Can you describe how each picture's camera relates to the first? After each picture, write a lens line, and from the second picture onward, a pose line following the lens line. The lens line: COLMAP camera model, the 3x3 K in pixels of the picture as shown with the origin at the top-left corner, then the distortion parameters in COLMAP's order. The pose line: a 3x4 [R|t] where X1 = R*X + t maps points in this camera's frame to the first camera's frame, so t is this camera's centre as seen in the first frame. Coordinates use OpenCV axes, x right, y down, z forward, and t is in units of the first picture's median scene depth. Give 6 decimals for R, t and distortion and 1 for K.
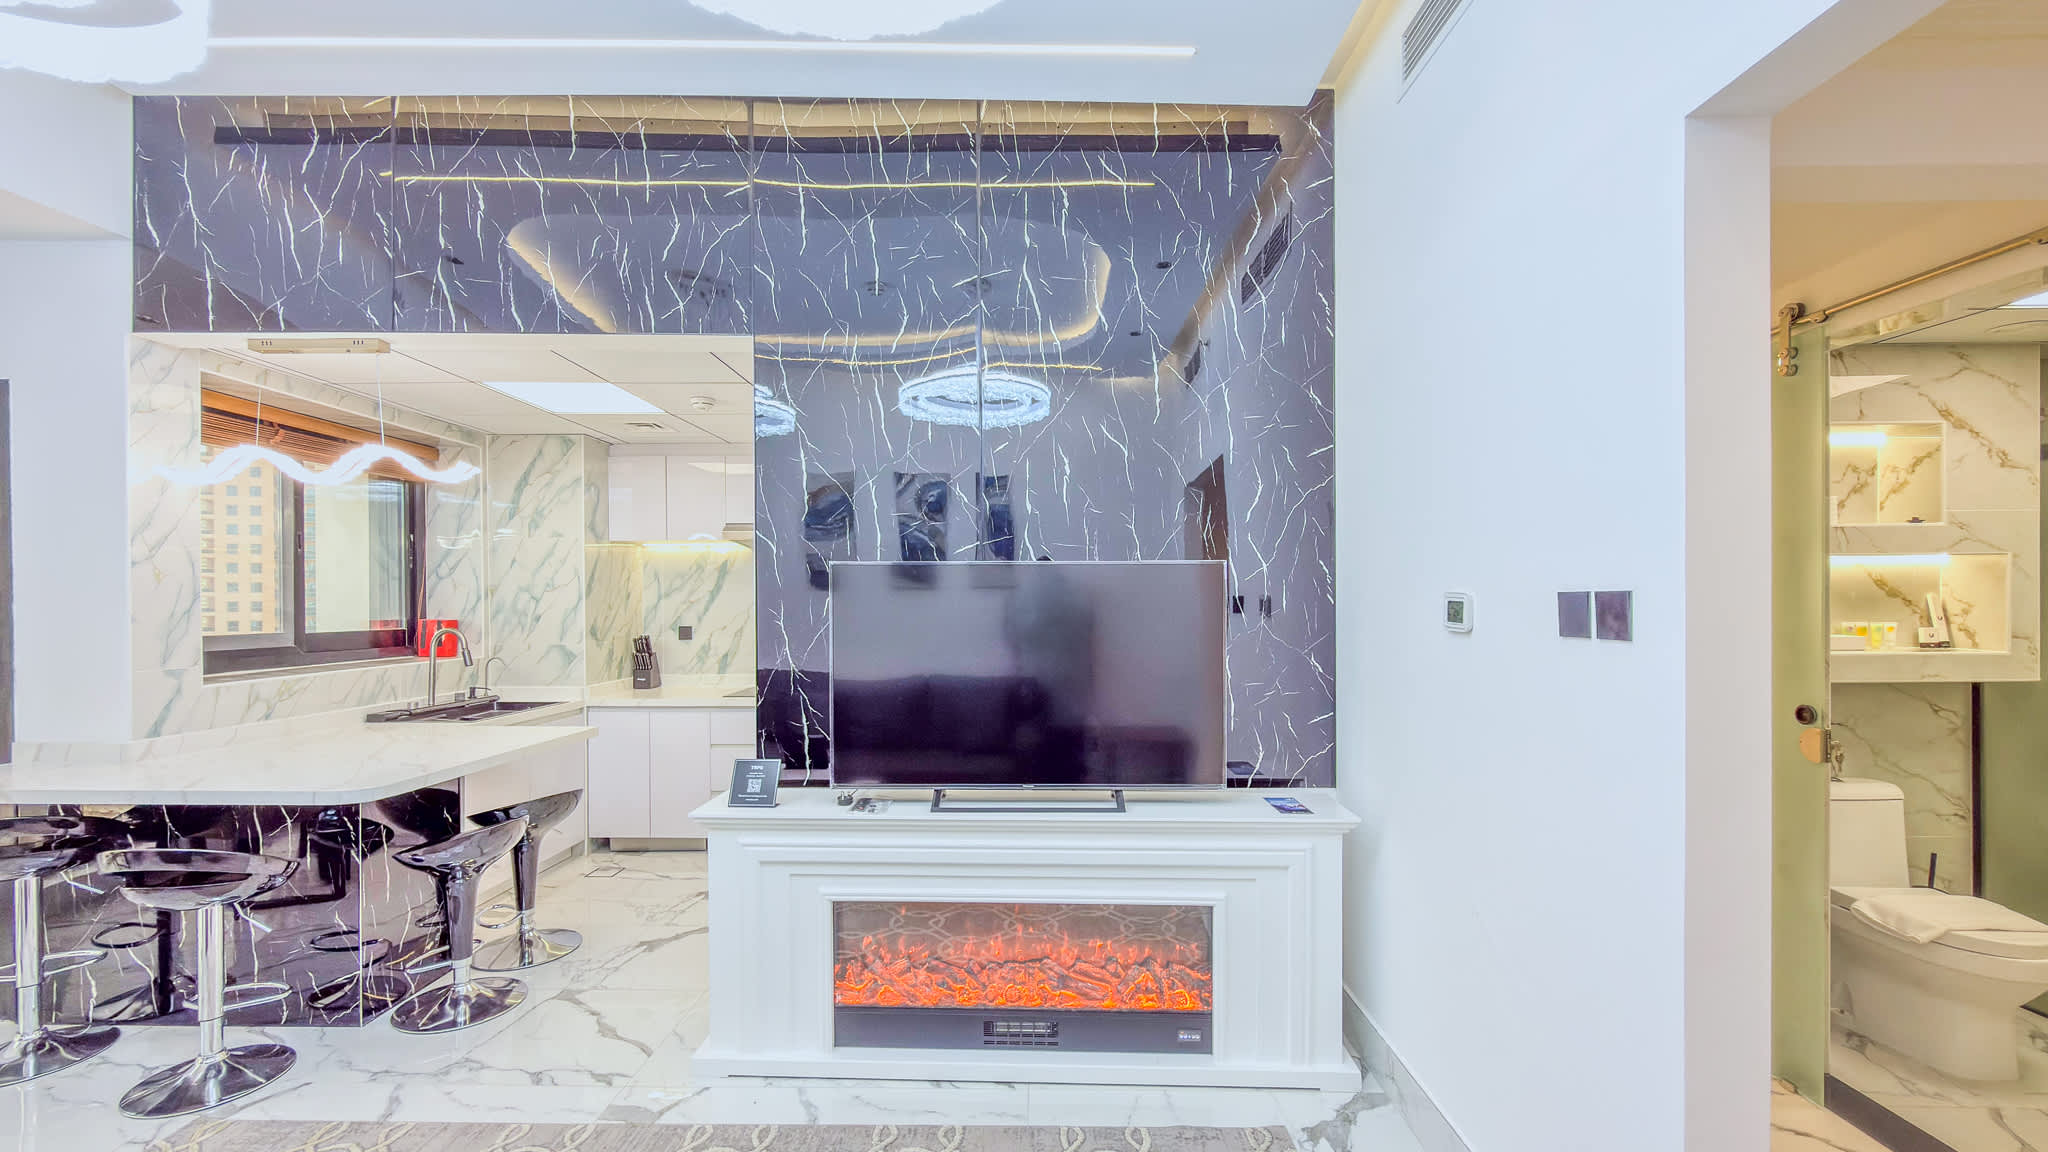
lens RADIAL K [[848.5, 0, 1026.6], [0, 848.5, 605.3], [0, 0, 1]] dist [0.001453, 0.000030]
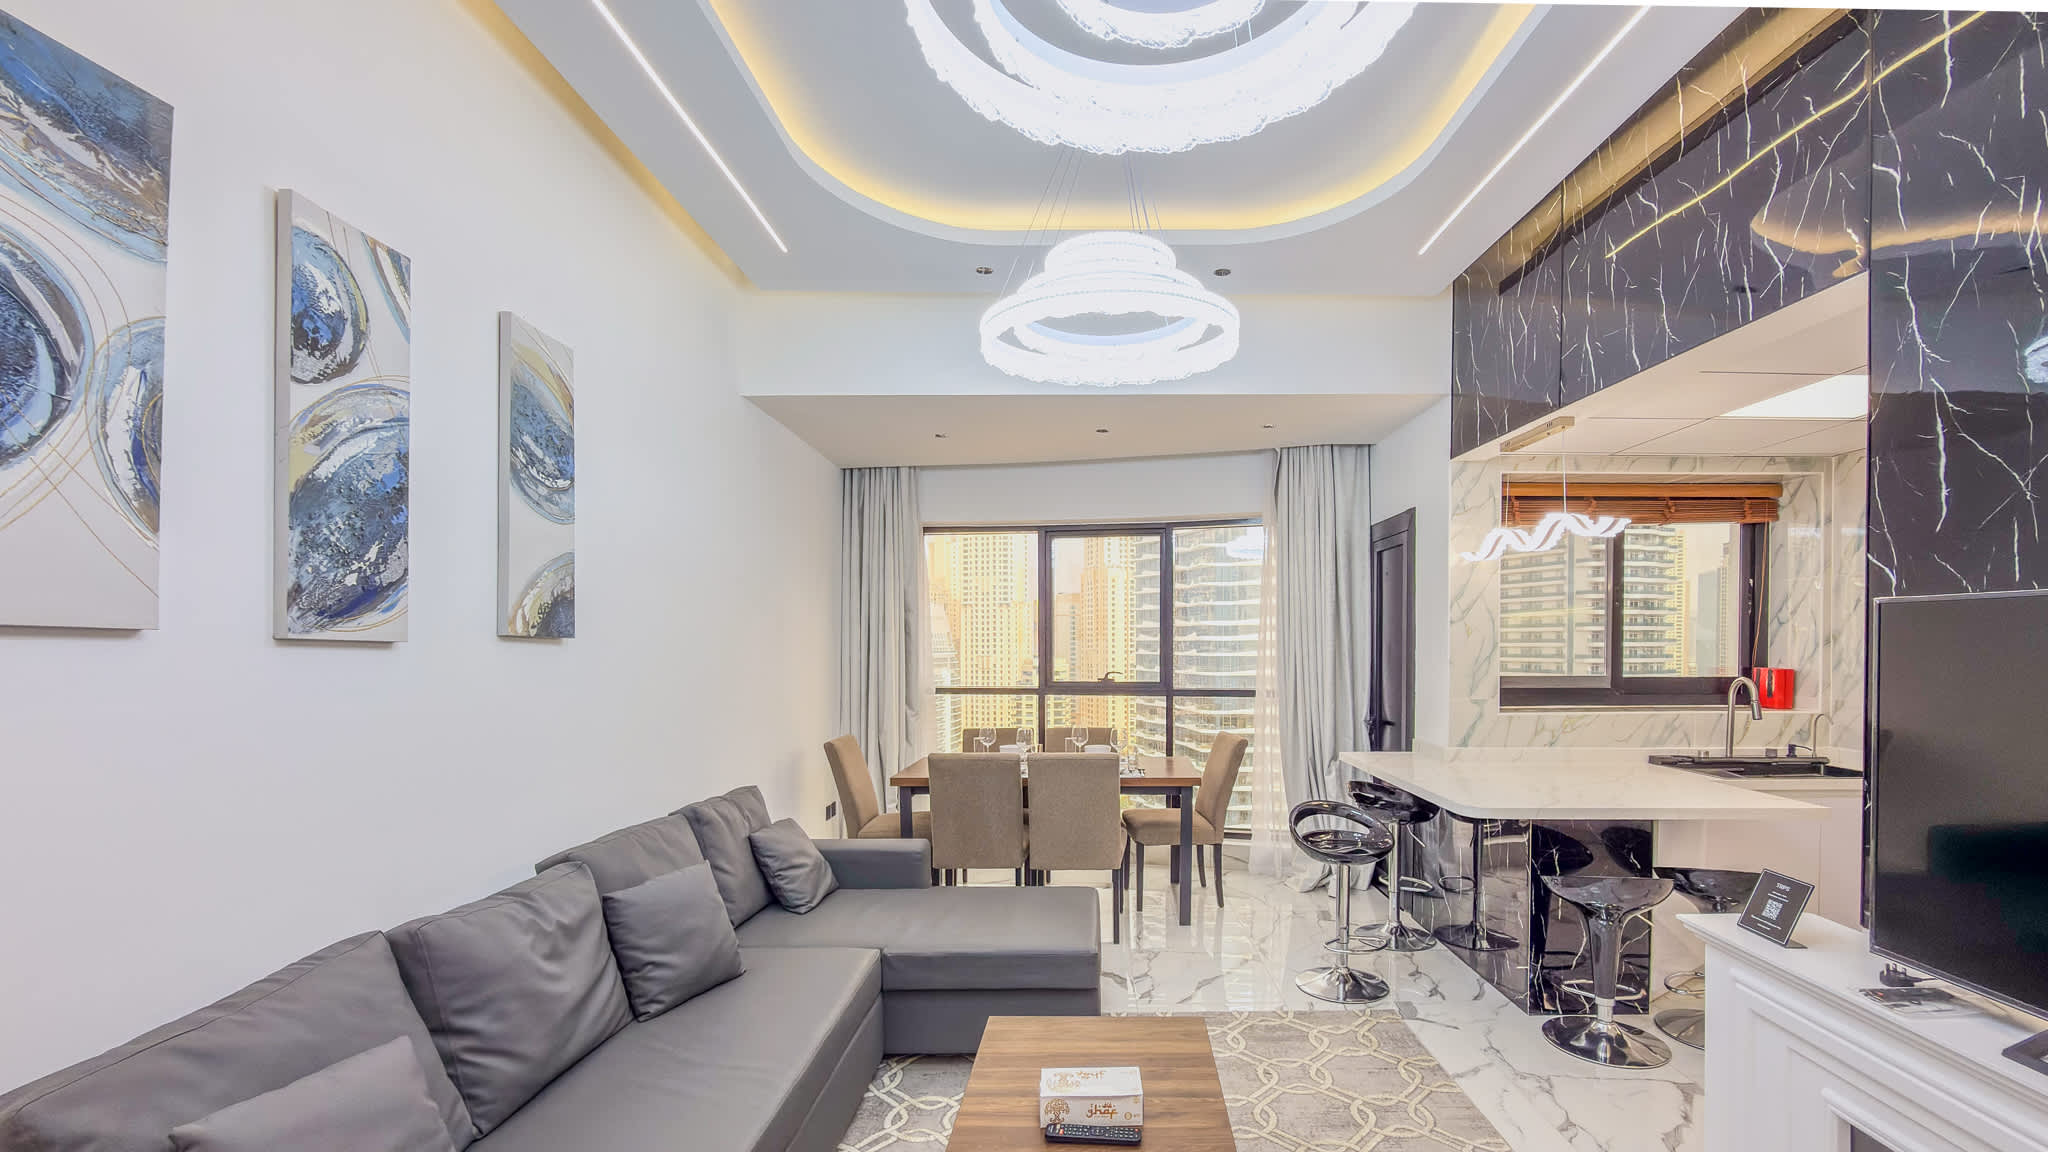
lens RADIAL K [[848.5, 0, 1083.5], [0, 848.5, 660.5], [0, 0, 1]] dist [0.001453, 0.000030]
pose [[0.019524, 0.022332, -0.999560, 0.264115], [-0.003951, 0.999744, 0.022259, -0.011057], [0.999802, 0.003515, 0.019608, 0.262712]]
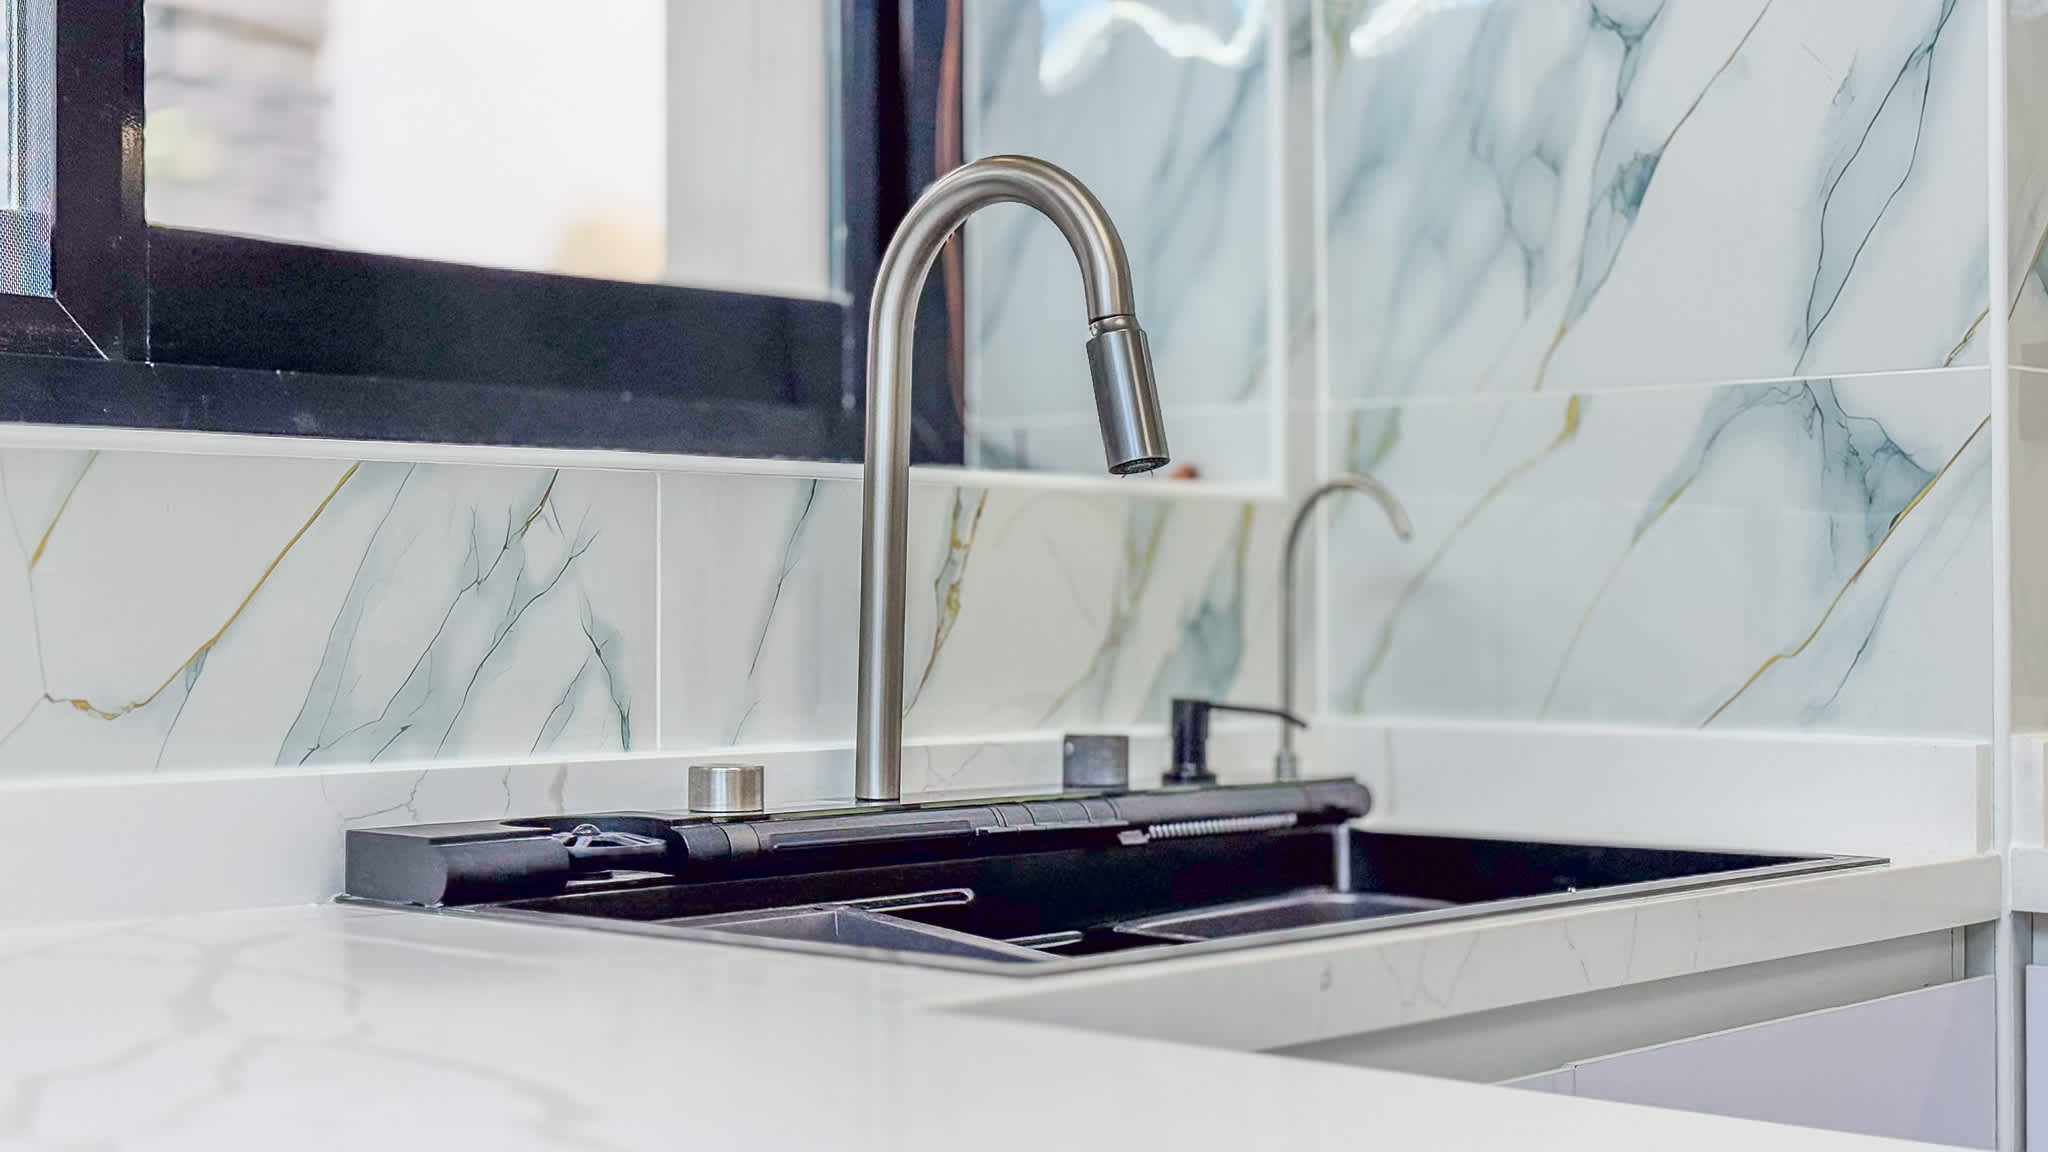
lens RADIAL K [[2909.2, 0, 1021.4], [0, 2909.2, 561.5], [0, 0, 1]] dist [-0.005517, 0.000000]
pose [[0.755121, -0.011126, -0.655490, -0.437094], [-0.003914, 0.999762, -0.021478, 0.097105], [0.655573, 0.018784, 0.754898, 0.742172]]
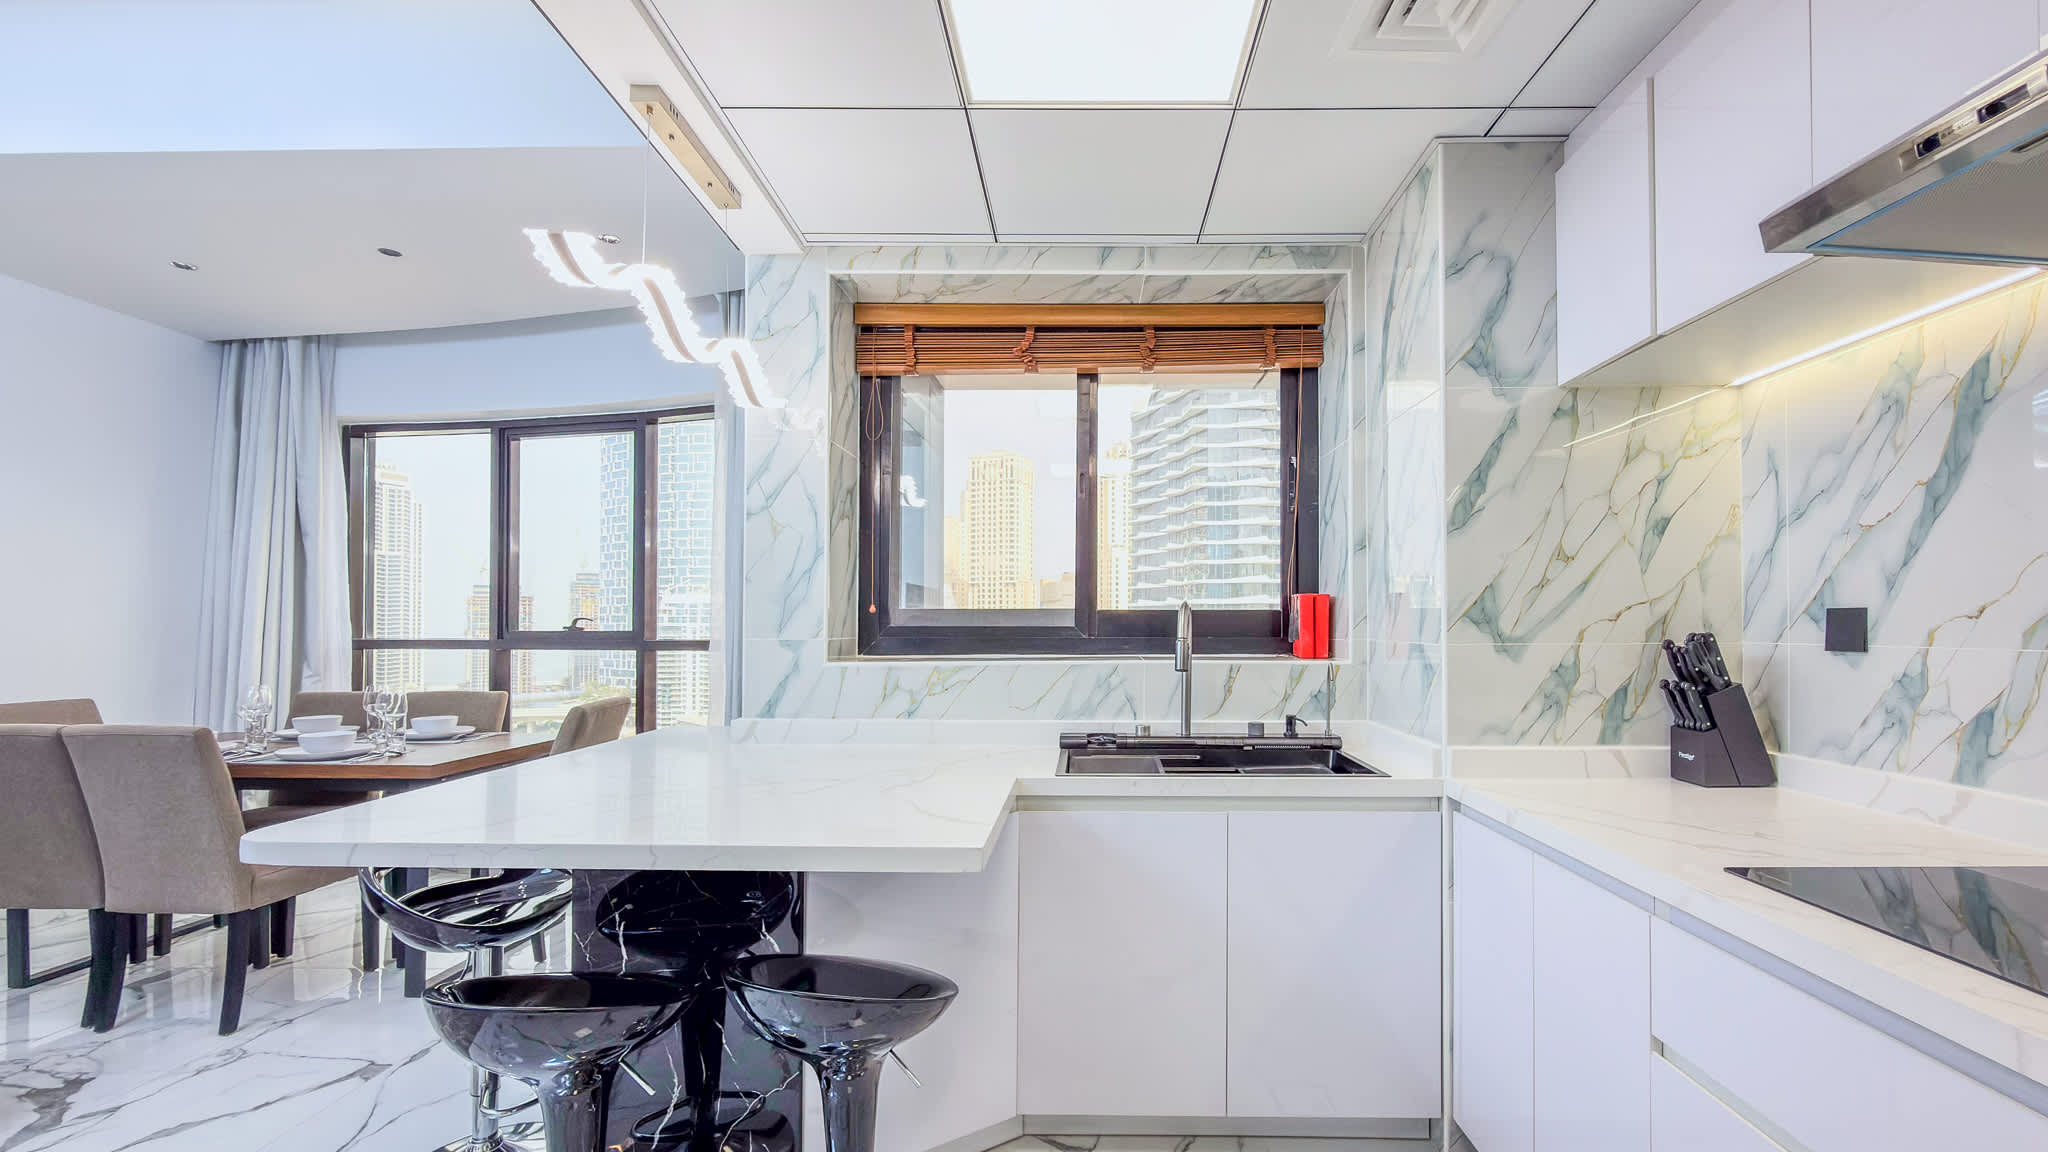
lens RADIAL K [[848.5, 0, 1075.3], [0, 848.5, 603.9], [0, 0, 1]] dist [0.001453, 0.000030]
pose [[0.013392, -0.019426, -0.999722, -0.131573], [-0.006609, 0.999788, -0.019516, 0.042271], [0.999888, 0.006869, 0.013261, 0.975746]]
